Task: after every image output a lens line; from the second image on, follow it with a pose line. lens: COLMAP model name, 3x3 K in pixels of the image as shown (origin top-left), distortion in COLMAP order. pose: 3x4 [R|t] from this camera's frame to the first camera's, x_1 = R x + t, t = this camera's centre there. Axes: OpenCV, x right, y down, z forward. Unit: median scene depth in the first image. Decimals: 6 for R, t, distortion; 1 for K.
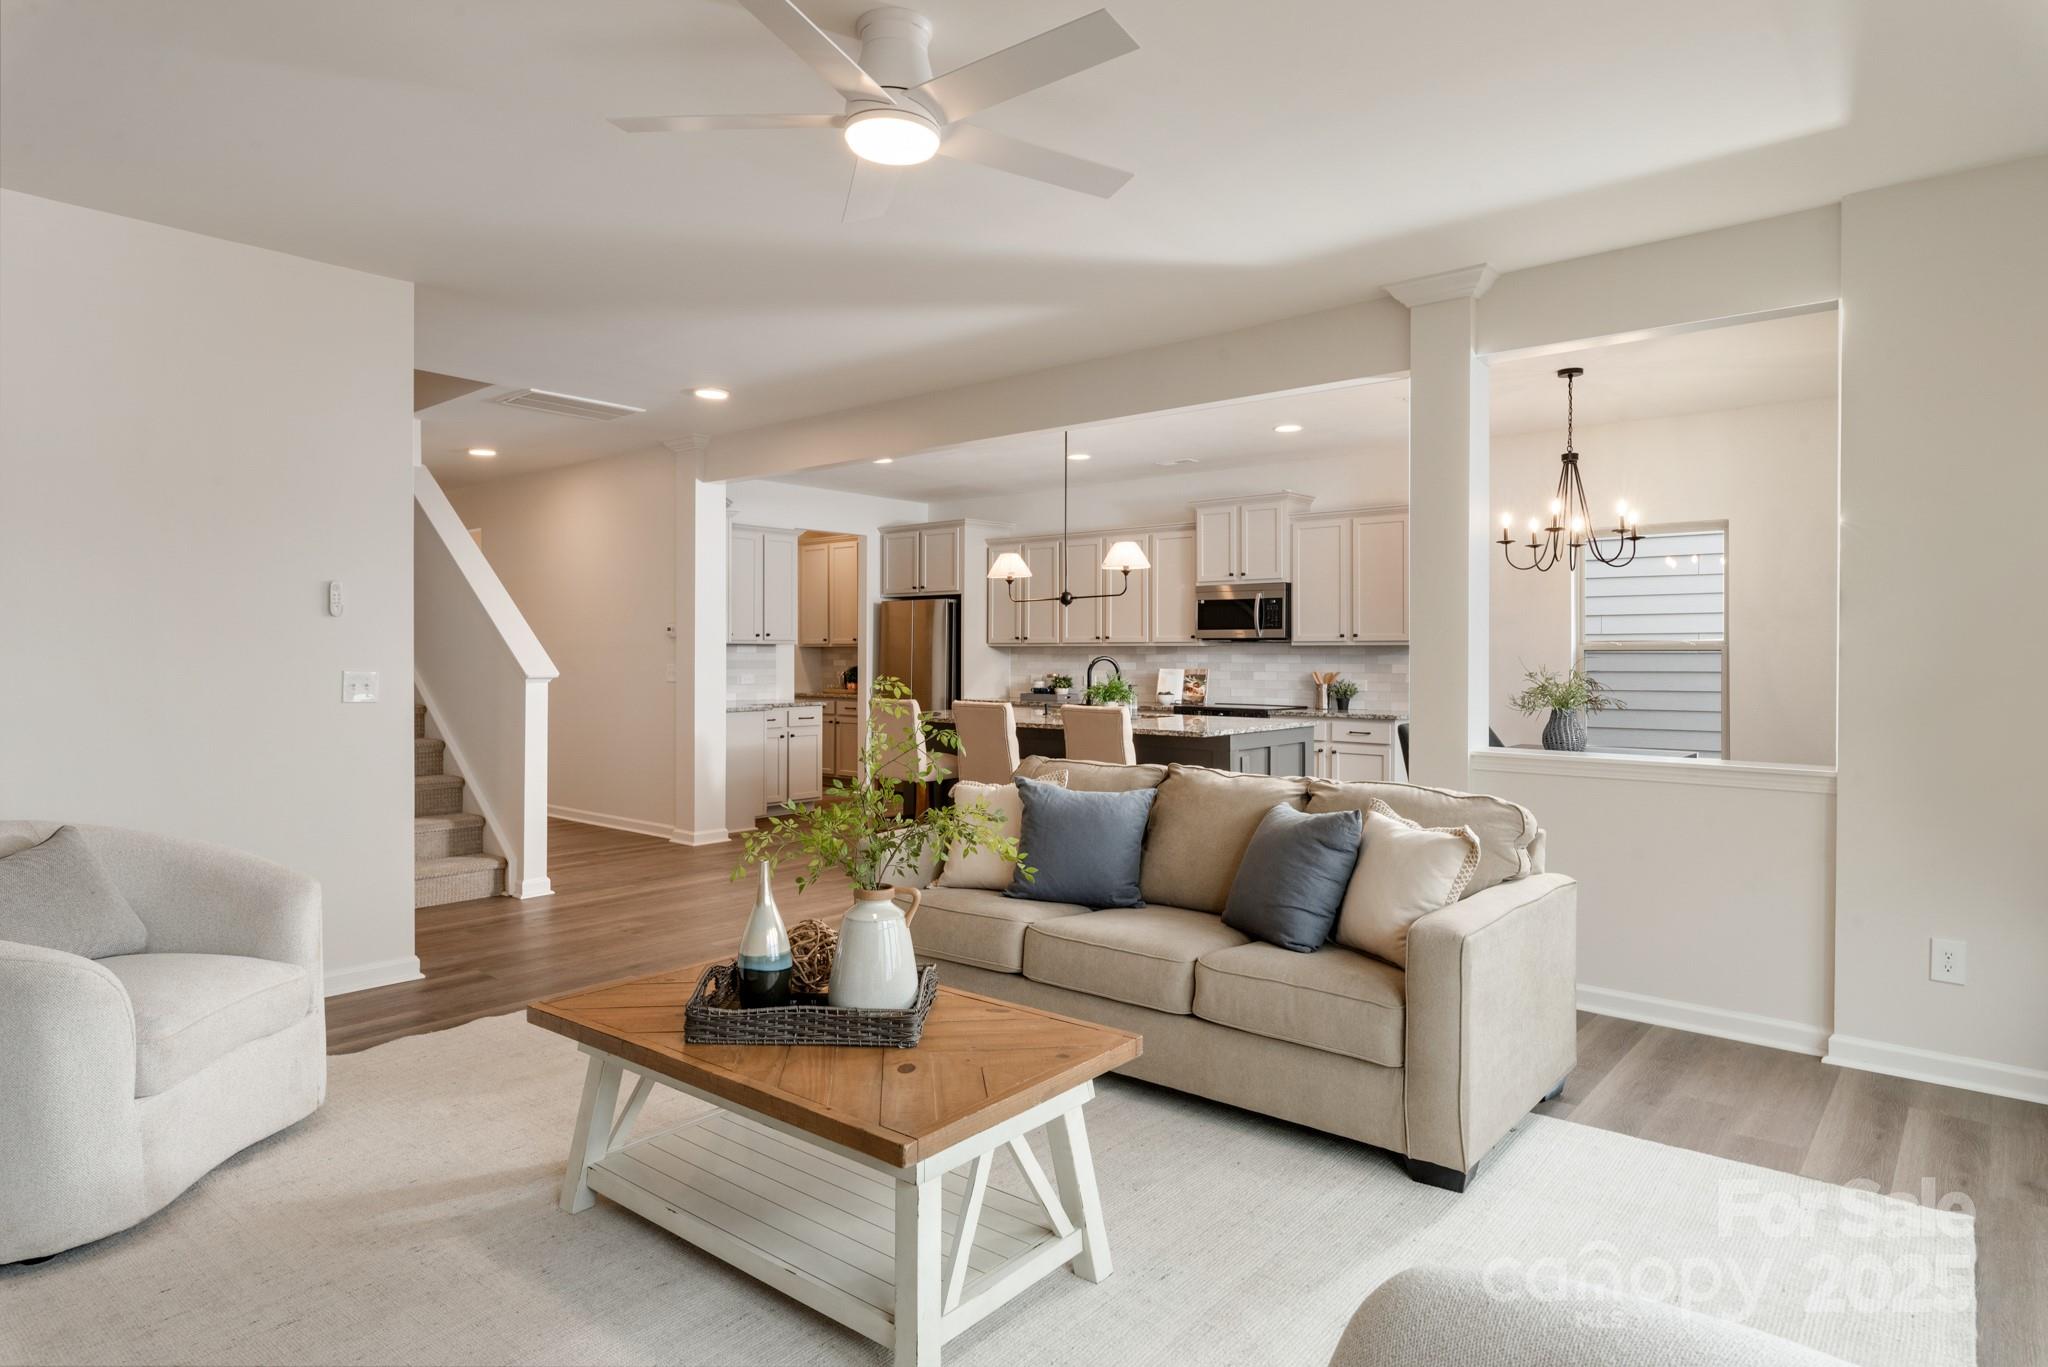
lens RADIAL K [[1152.2, 0, 1024.0], [0, 1152.2, 683.5], [0, 0, 1]] dist [-0.001376, -0.000182]
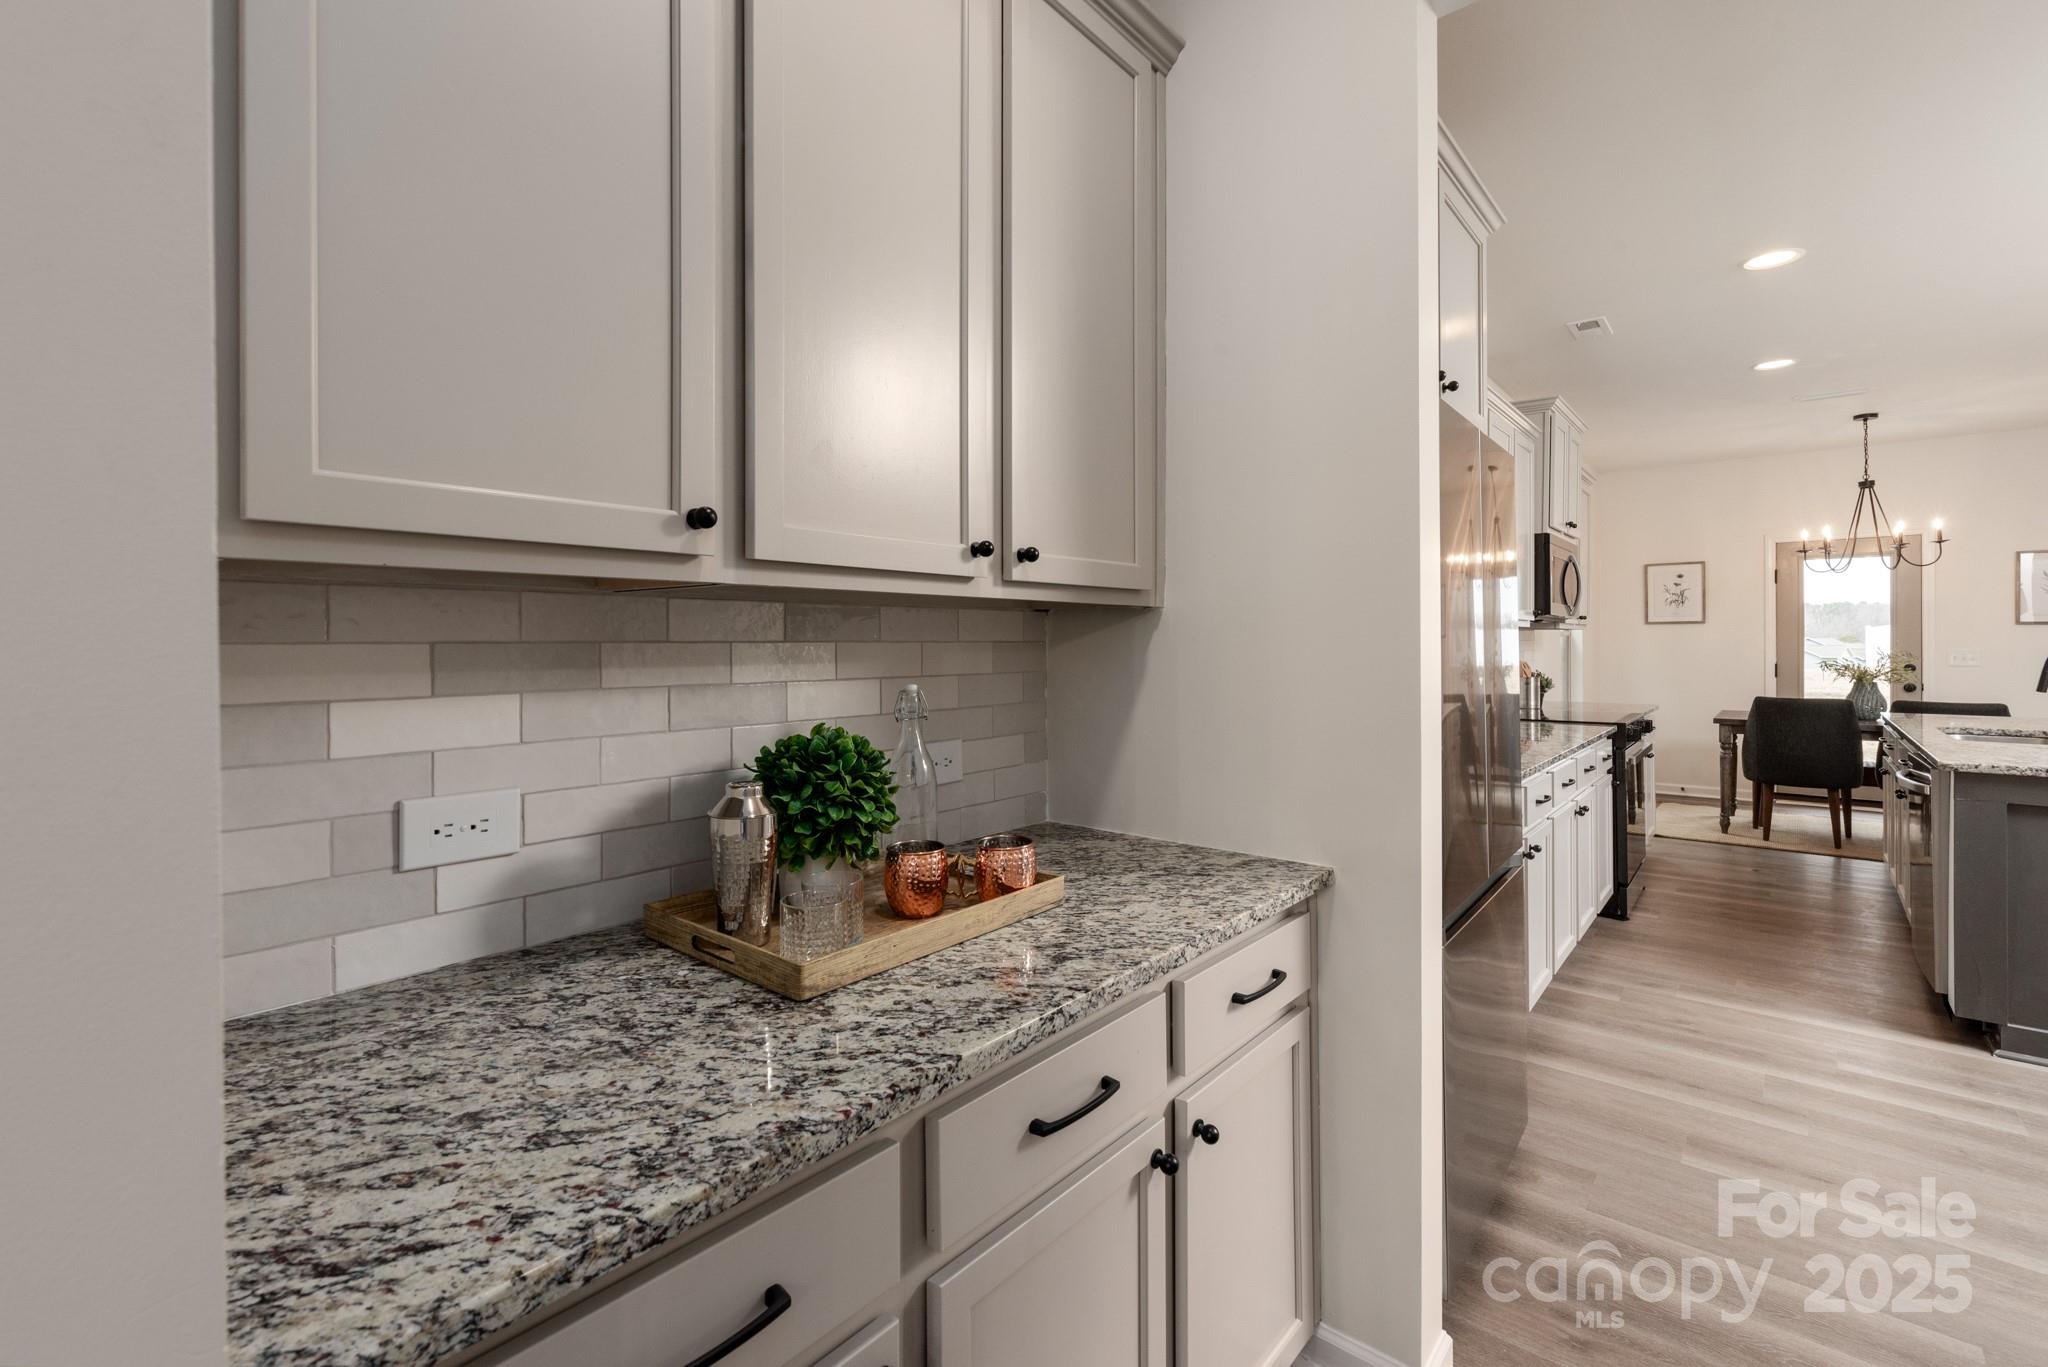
lens RADIAL K [[903.0, 0, 1025.3], [0, 903.0, 640.8], [0, 0, 1]] dist [-0.002402, -0.000375]
pose [[-0.007349, 0.002018, 0.999971, -0.349699], [0.032900, 0.999457, -0.001775, -0.034231], [-0.999432, 0.032886, -0.007411, 1.307864]]
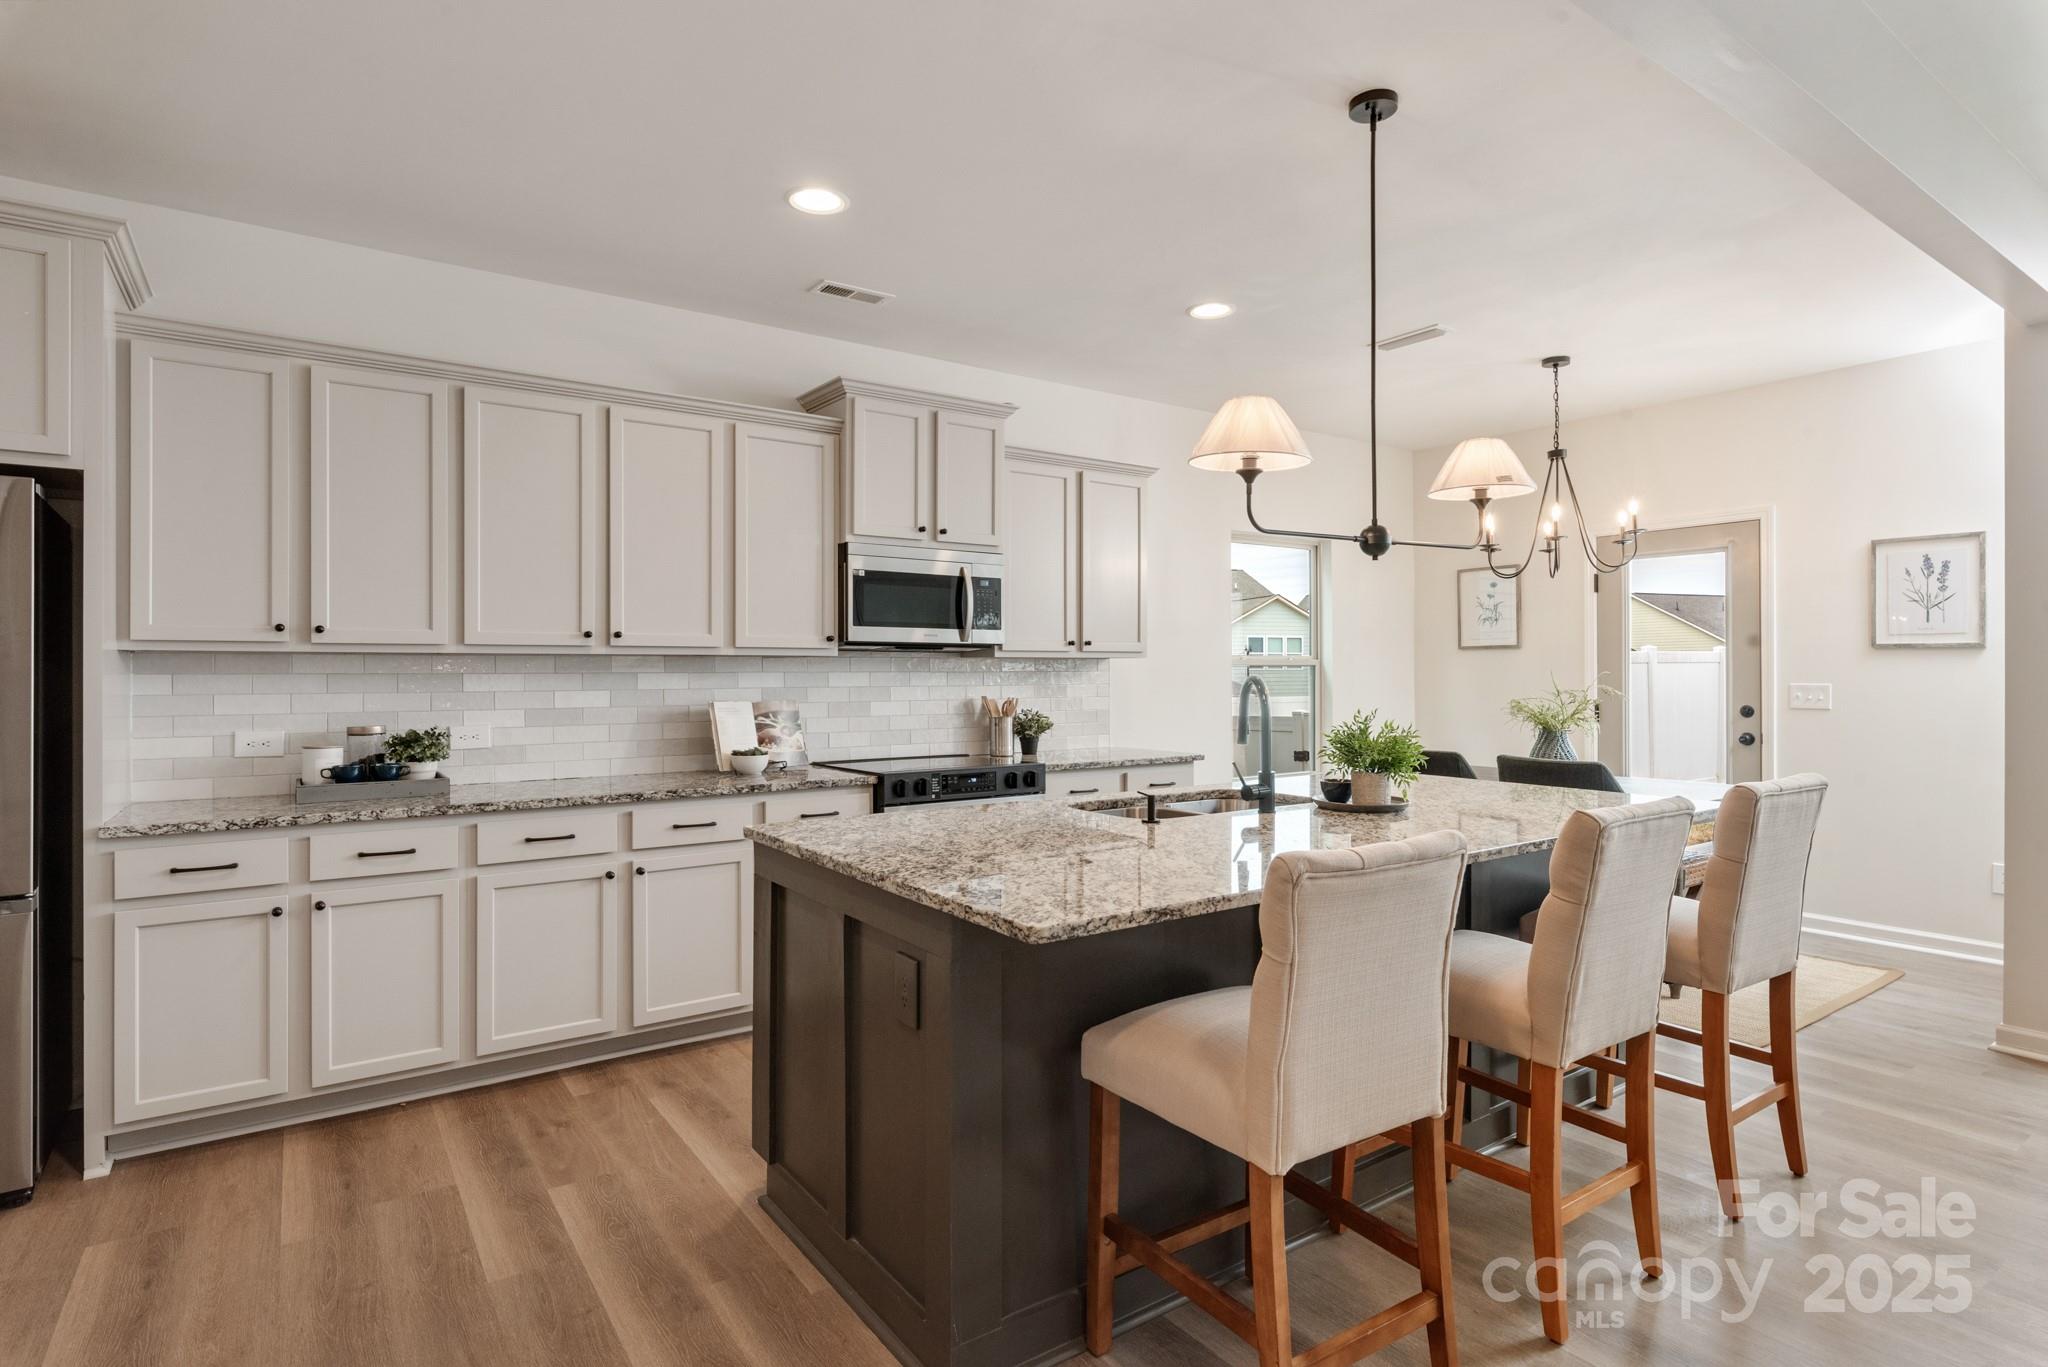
lens RADIAL K [[1049.1, 0, 1026.9], [0, 1049.1, 670.2], [0, 0, 1]] dist [0.003579, 0.000022]
pose [[0.241679, -0.000040, 0.970356, -0.299127], [0.030280, 0.999513, -0.007500, -0.020331], [-0.969884, 0.031195, 0.241562, 0.814742]]
